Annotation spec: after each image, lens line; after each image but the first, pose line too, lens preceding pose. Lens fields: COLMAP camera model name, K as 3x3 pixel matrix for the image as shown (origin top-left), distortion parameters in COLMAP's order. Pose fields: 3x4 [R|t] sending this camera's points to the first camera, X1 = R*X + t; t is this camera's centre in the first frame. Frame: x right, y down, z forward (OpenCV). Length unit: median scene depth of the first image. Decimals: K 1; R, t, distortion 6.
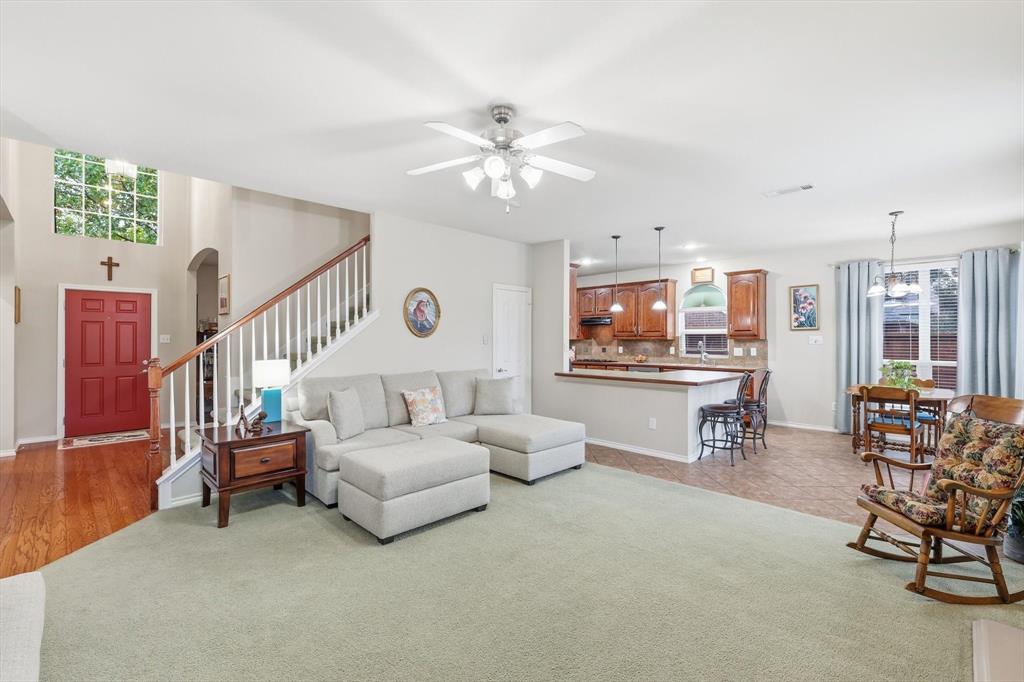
lens RADIAL K [[450.1, 0, 509.4], [0, 450.1, 338.3], [0, 0, 1]] dist [0.008006, -0.000312]
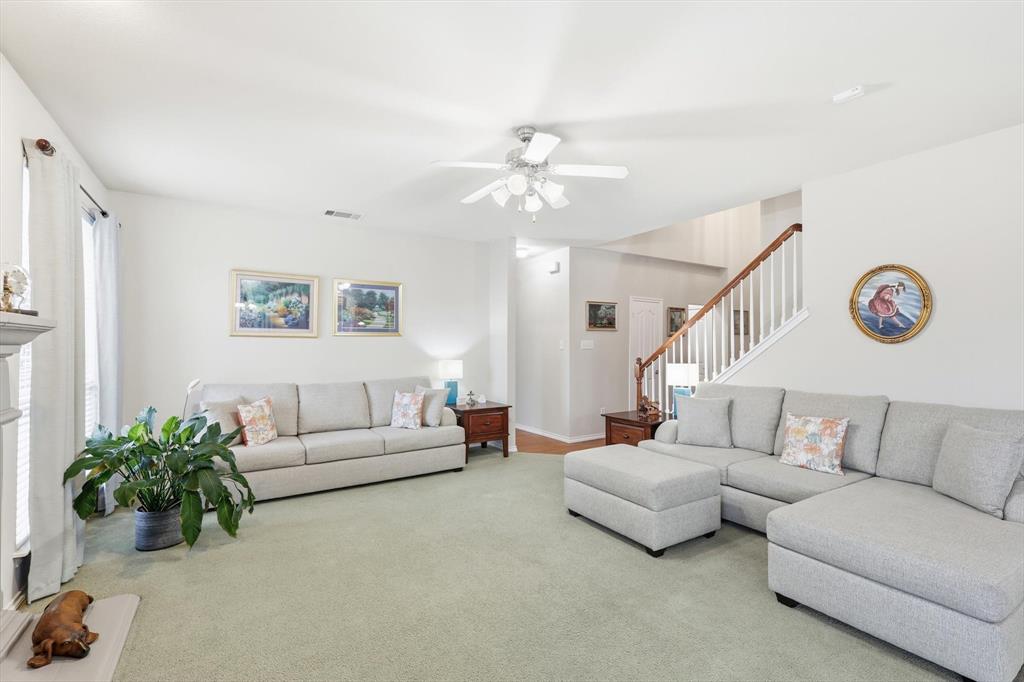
lens RADIAL K [[450.1, 0, 511.8], [0, 450.1, 343.0], [0, 0, 1]] dist [0.008006, -0.000312]
pose [[-0.193132, -0.004675, -0.981162, 0.348240], [0.000205, 0.999988, -0.004805, 0.000286], [0.981173, -0.001129, -0.193129, 0.396371]]
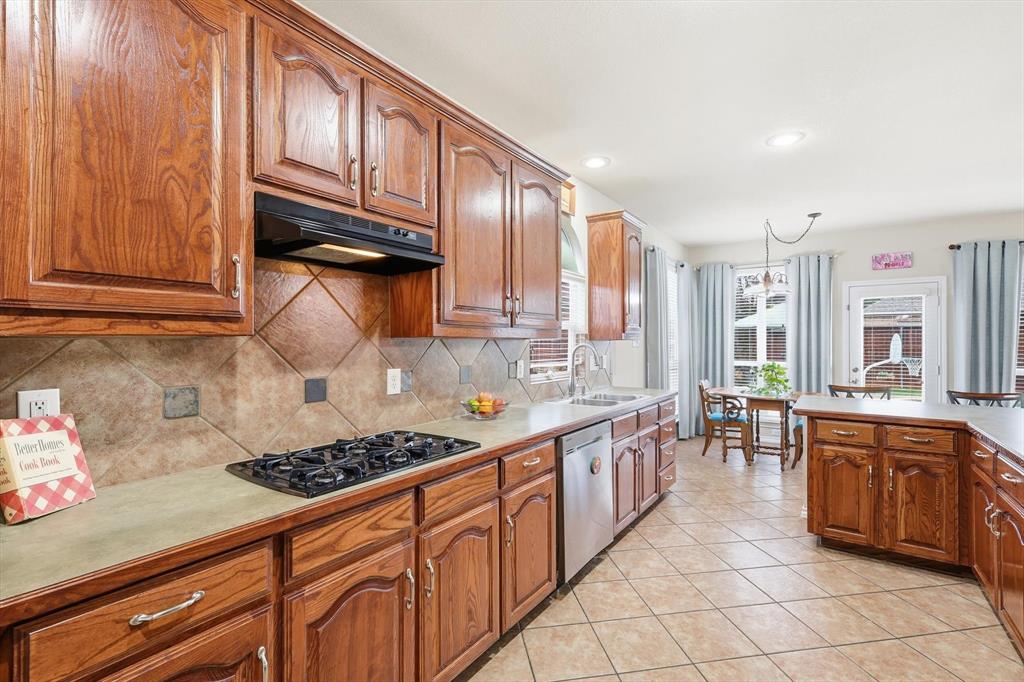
lens RADIAL K [[450.1, 0, 516.3], [0, 450.1, 341.1], [0, 0, 1]] dist [0.008006, -0.000312]
pose [[-0.186096, 0.000066, 0.982532, -0.004365], [-0.004357, 0.999990, -0.000892, 0.004135], [-0.982522, -0.004447, -0.186094, 1.089890]]
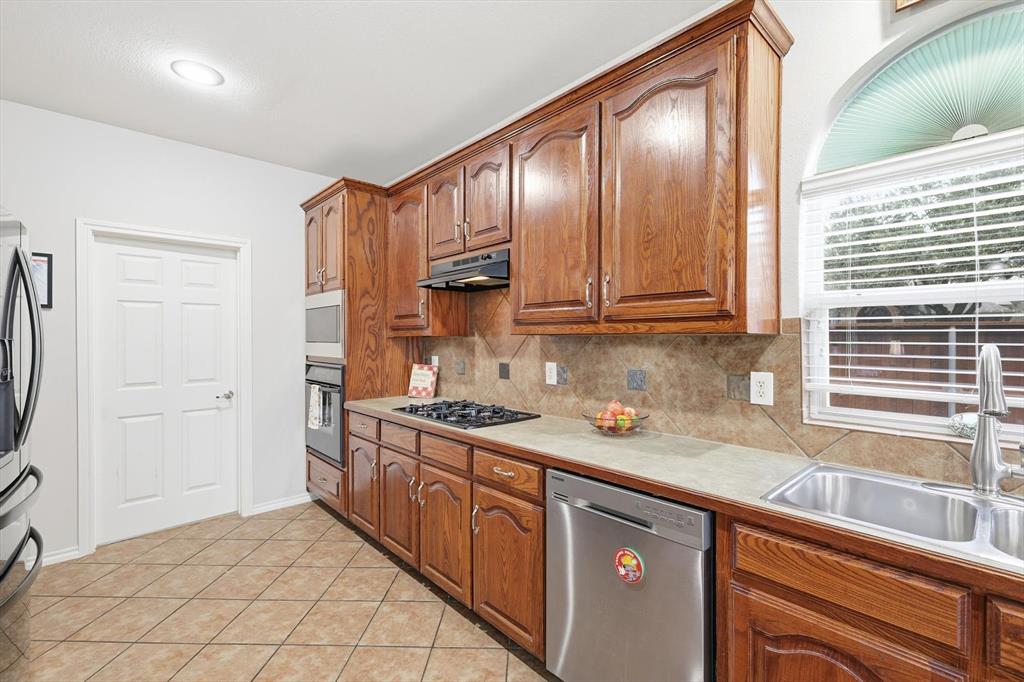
lens RADIAL K [[450.1, 0, 511.4], [0, 450.1, 339.7], [0, 0, 1]] dist [0.008006, -0.000312]
pose [[0.999757, -0.002751, -0.021858, 0.254157], [0.002952, 0.999954, 0.009155, 0.002365], [0.021832, -0.009217, 0.999719, 0.801861]]
